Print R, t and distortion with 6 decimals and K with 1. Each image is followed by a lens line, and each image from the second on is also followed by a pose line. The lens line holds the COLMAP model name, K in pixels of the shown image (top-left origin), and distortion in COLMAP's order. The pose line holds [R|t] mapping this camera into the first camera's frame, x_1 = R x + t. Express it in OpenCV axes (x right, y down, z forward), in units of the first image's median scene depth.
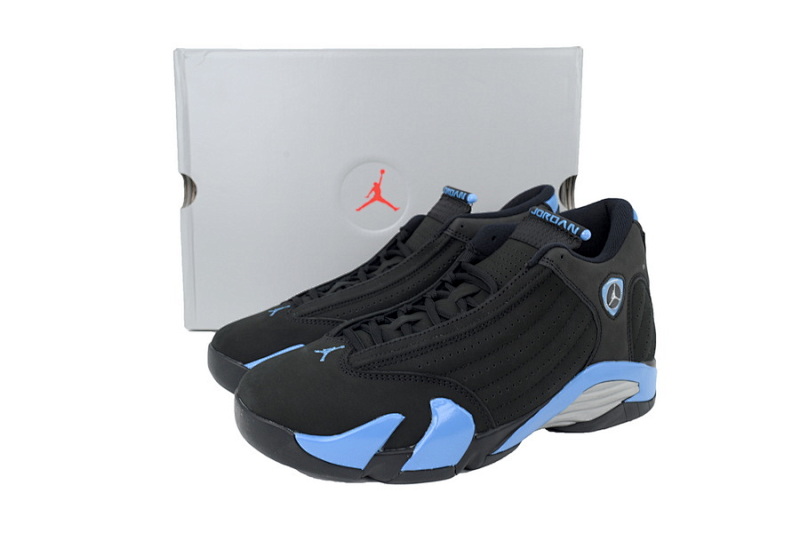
lens RADIAL K [[653.5, 0, 400.0], [0, 653.5, 266.5], [0, 0, 1]] dist [-0.000884, -0.001690]
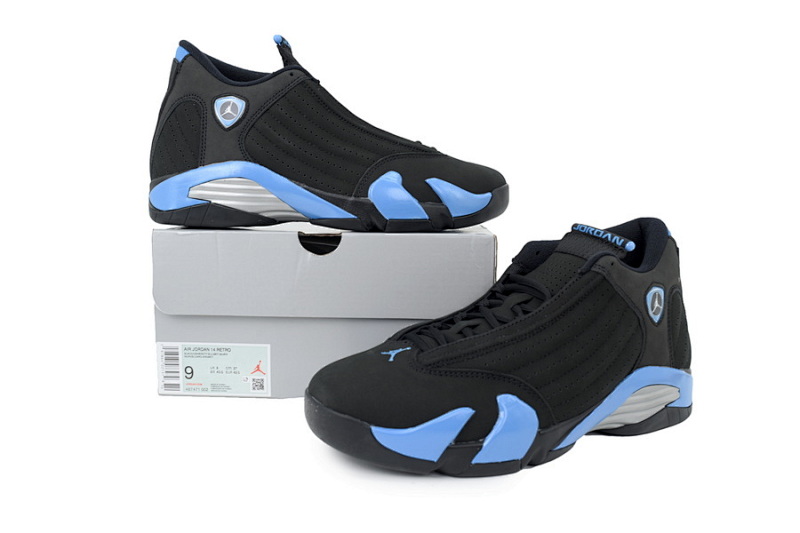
lens RADIAL K [[653.5, 0, 400.0], [0, 653.5, 266.5], [0, 0, 1]] dist [-0.000884, -0.001690]
pose [[0.999483, 0.003665, 0.031941, -0.135423], [-0.001072, 0.996727, -0.080835, 0.076539], [-0.032132, 0.080758, 0.996216, -0.057852]]
